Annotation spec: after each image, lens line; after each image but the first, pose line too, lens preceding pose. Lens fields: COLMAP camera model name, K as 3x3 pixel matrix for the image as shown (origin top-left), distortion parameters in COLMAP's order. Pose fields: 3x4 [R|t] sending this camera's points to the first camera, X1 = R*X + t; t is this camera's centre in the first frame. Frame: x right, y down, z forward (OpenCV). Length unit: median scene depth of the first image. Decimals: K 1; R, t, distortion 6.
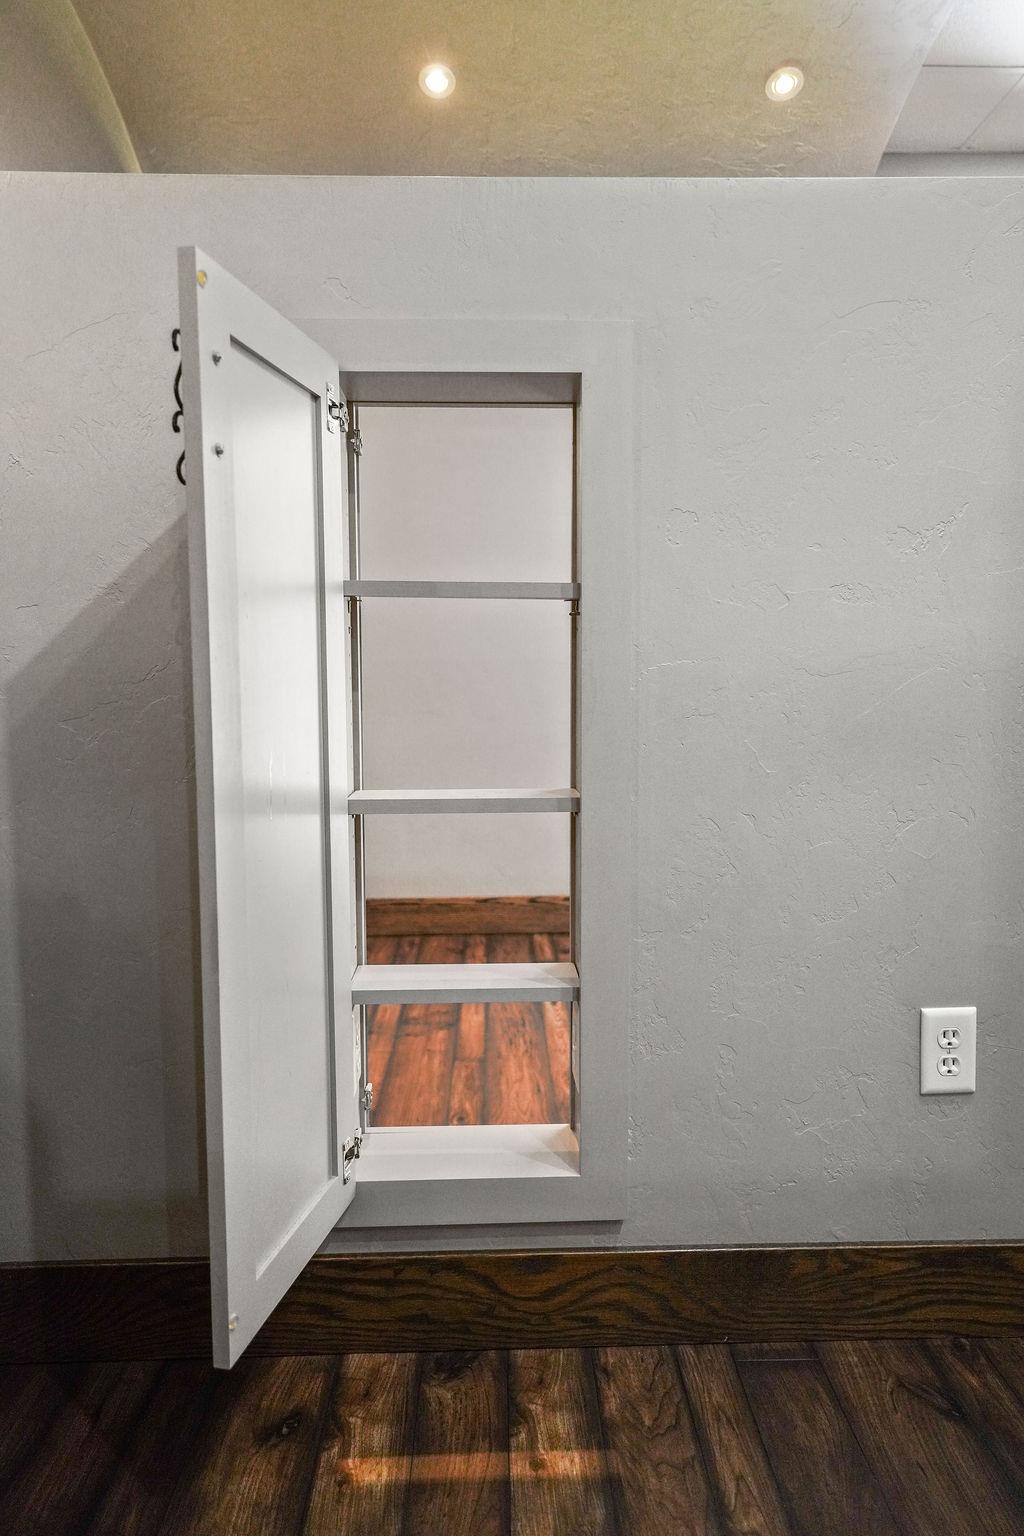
lens RADIAL K [[966.8, 0, 506.7], [0, 966.8, 760.7], [0, 0, 1]] dist [0.012820, -0.000336]
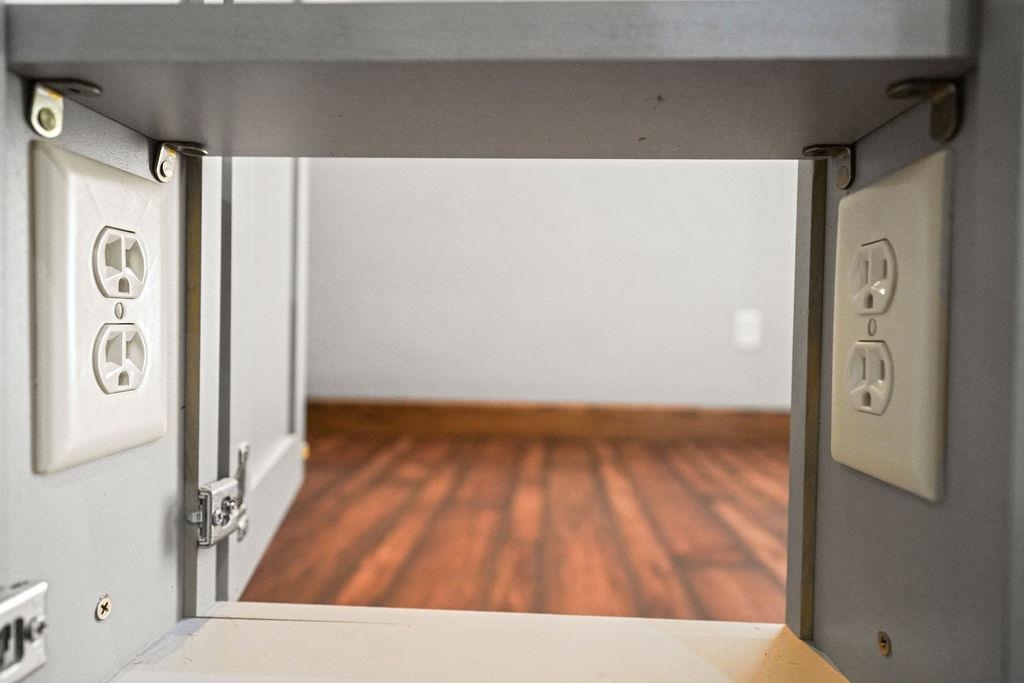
lens RADIAL K [[644.5, 0, 512.0], [0, 644.5, 341.5], [0, 0, 1]] dist [0.012820, -0.000336]
pose [[0.996878, 0.024812, -0.074962, -0.020413], [-0.029922, 0.997248, -0.067828, 0.323318], [0.073073, 0.069859, 0.994877, 0.832963]]
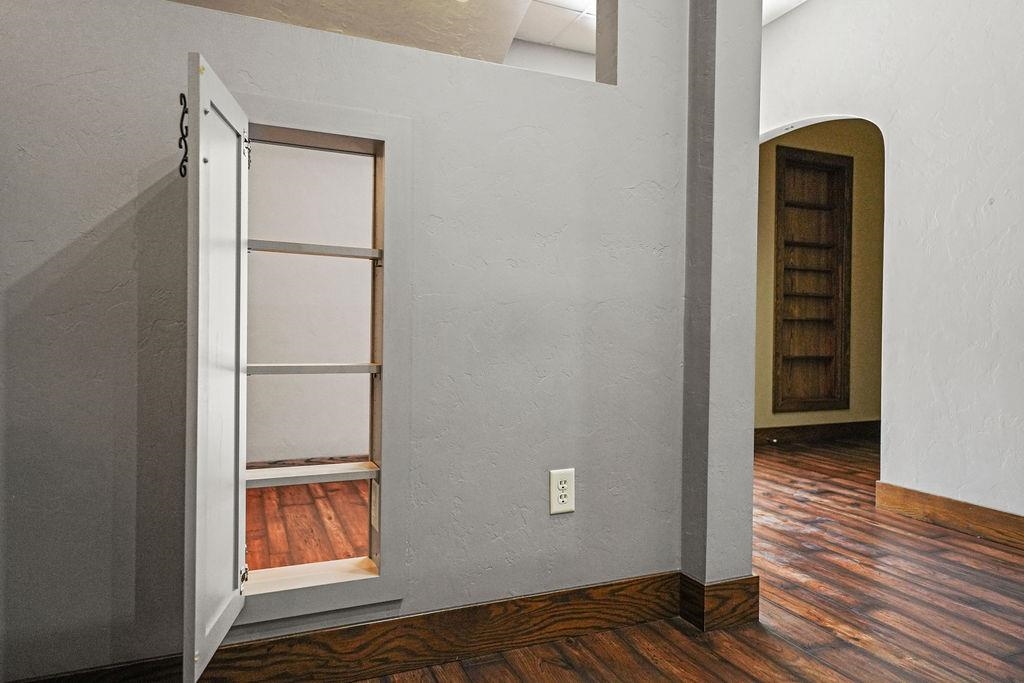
lens RADIAL K [[644.5, 0, 512.0], [0, 644.5, 341.5], [0, 0, 1]] dist [0.012820, -0.000336]
pose [[0.929354, 0.012926, 0.368963, -0.141250], [0.012917, 0.997637, -0.067486, 0.076948], [-0.368964, 0.067484, 0.926991, -0.225460]]
